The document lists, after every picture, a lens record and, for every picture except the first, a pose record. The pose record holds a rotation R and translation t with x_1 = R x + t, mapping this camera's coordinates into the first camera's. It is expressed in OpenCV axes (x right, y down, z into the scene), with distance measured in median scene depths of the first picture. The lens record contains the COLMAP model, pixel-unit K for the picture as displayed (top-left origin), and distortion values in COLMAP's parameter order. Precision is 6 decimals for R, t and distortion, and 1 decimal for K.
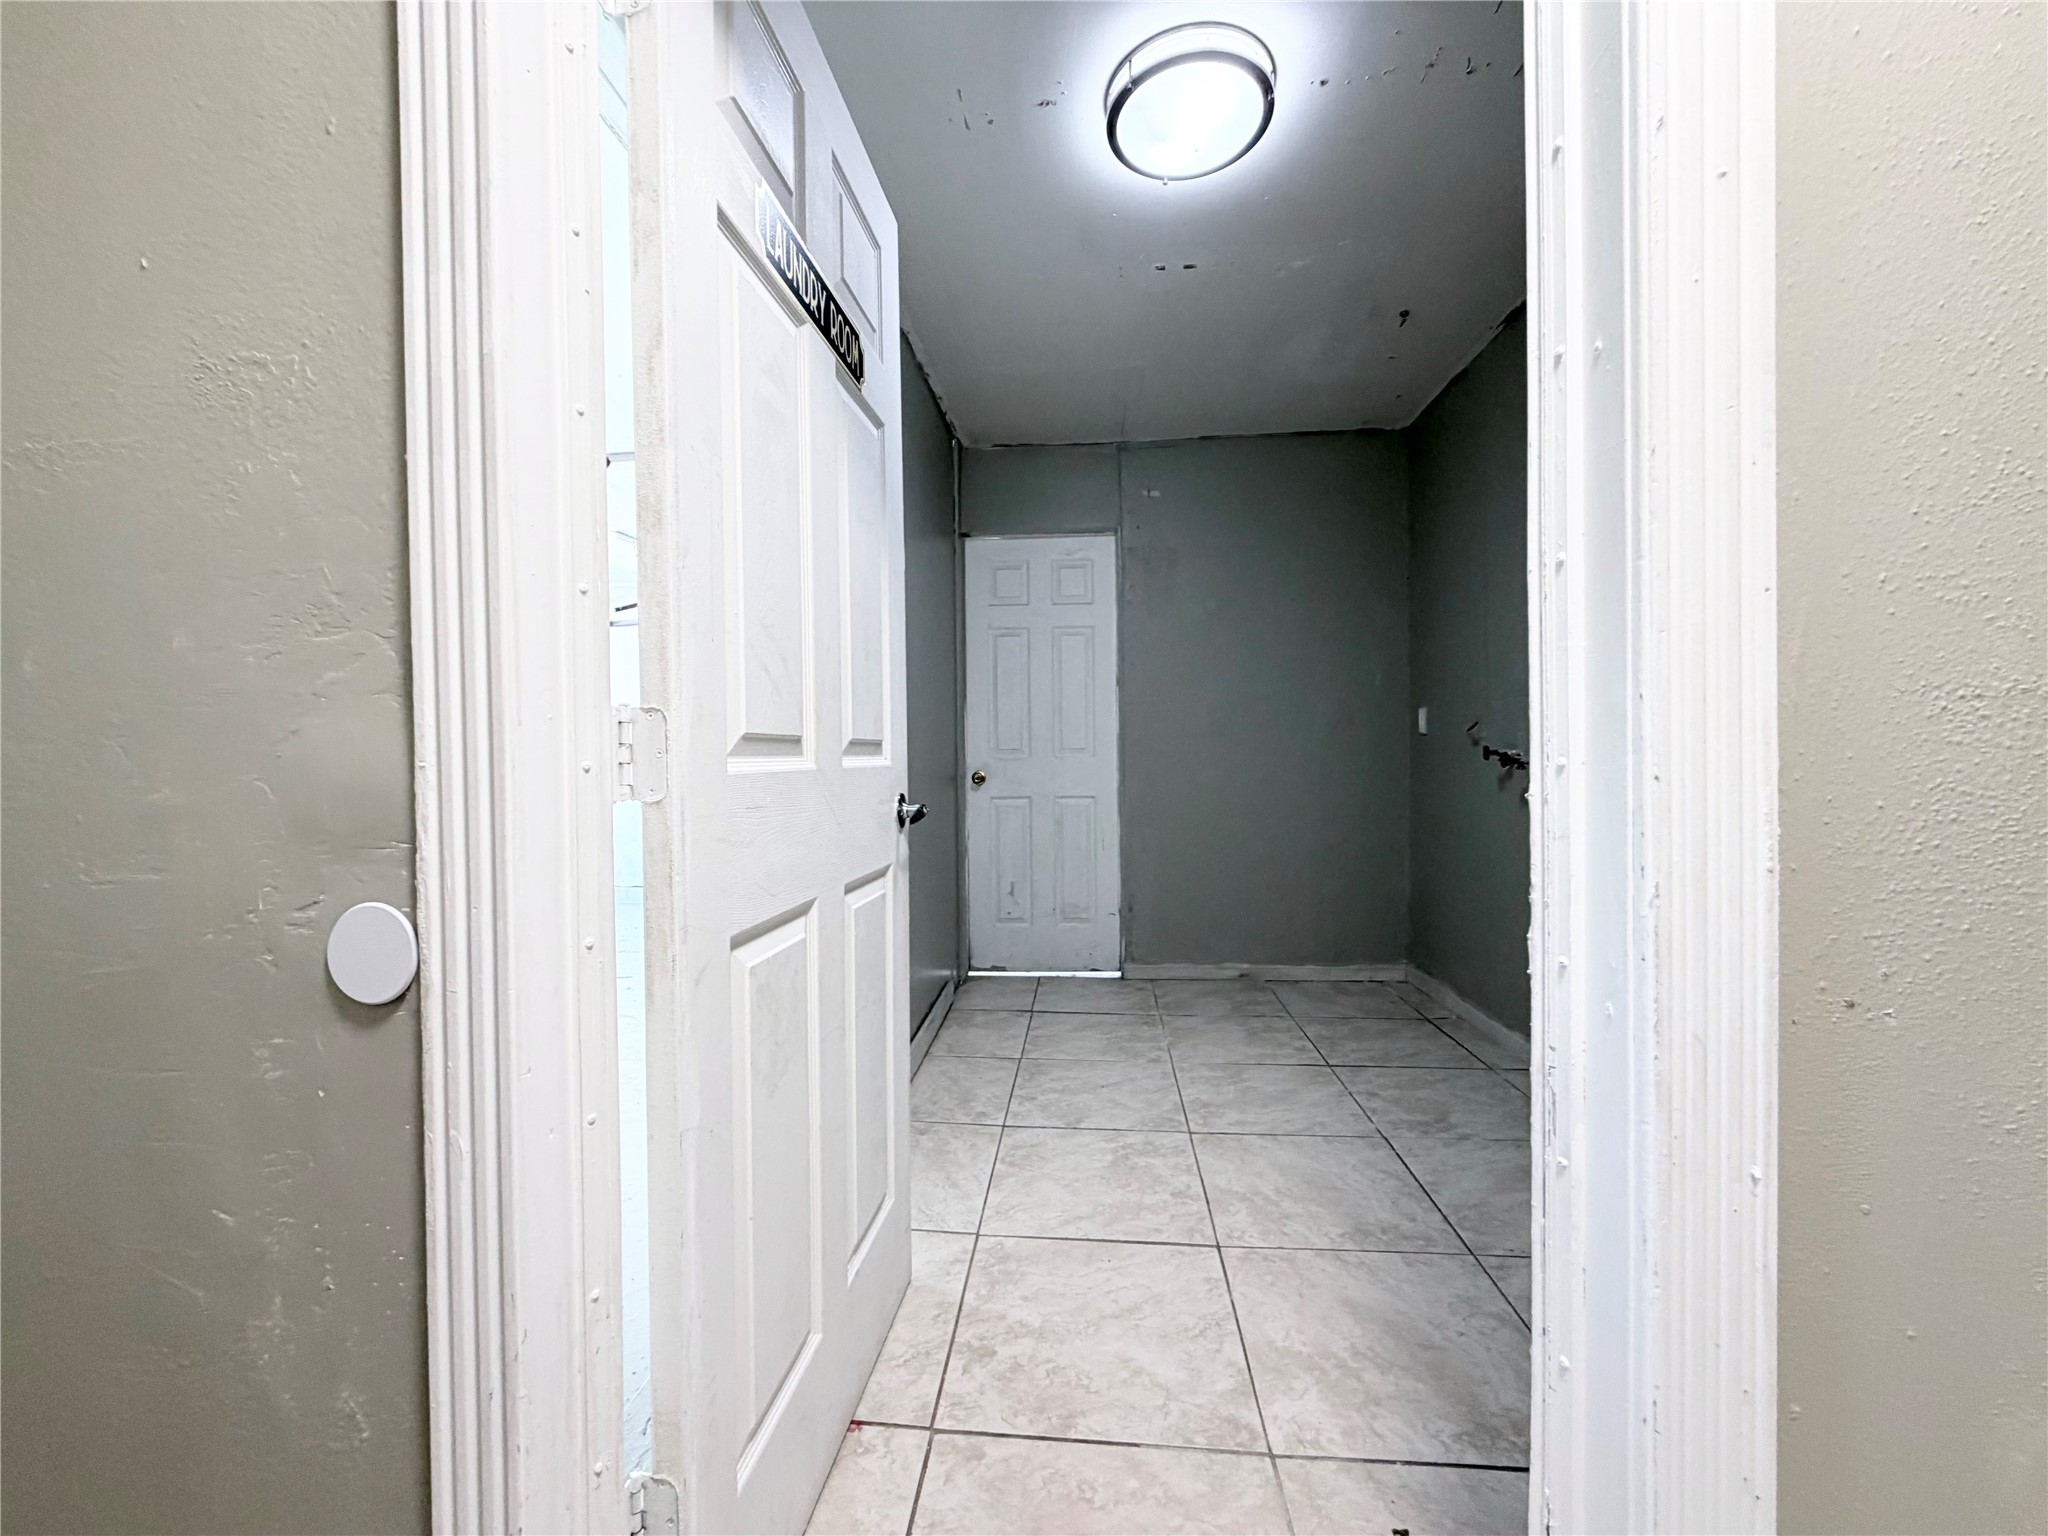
lens RADIAL K [[812.8, 0, 1024.0], [0, 812.8, 768.0], [0, 0, 1]] dist [0.000021, -0.000232]
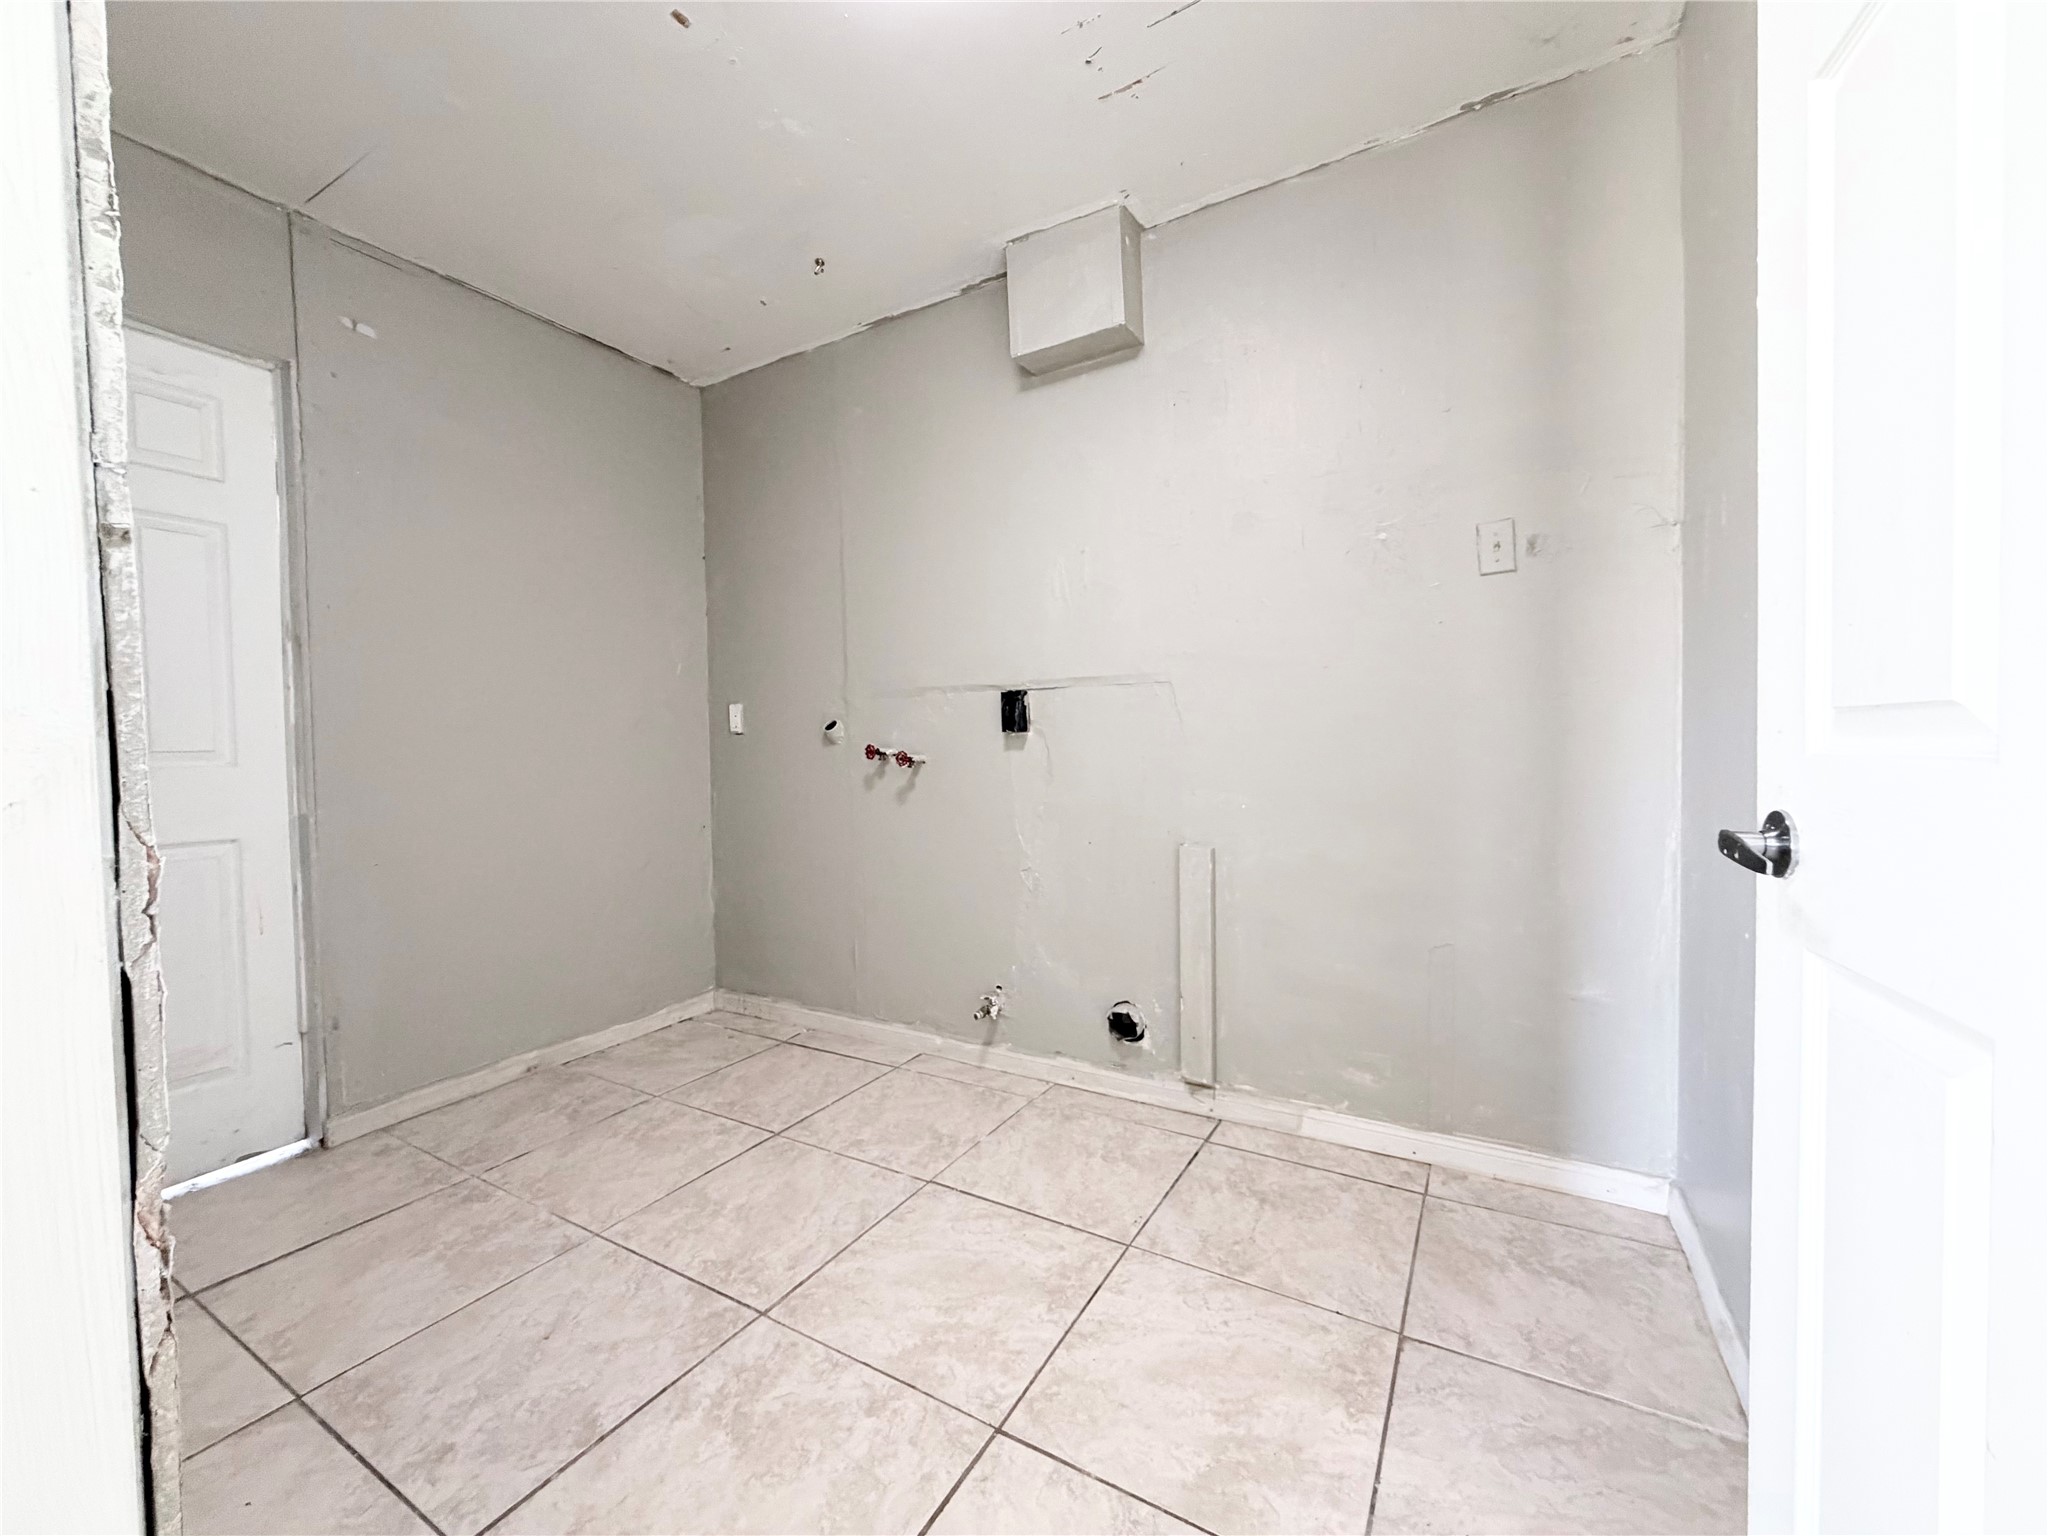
lens RADIAL K [[812.8, 0, 1024.0], [0, 812.8, 768.0], [0, 0, 1]] dist [0.000021, -0.000232]
pose [[0.432897, -0.025561, 0.901081, -0.213251], [0.027973, 0.999497, 0.014914, -0.008118], [-0.901009, 0.018750, 0.433394, 0.354033]]
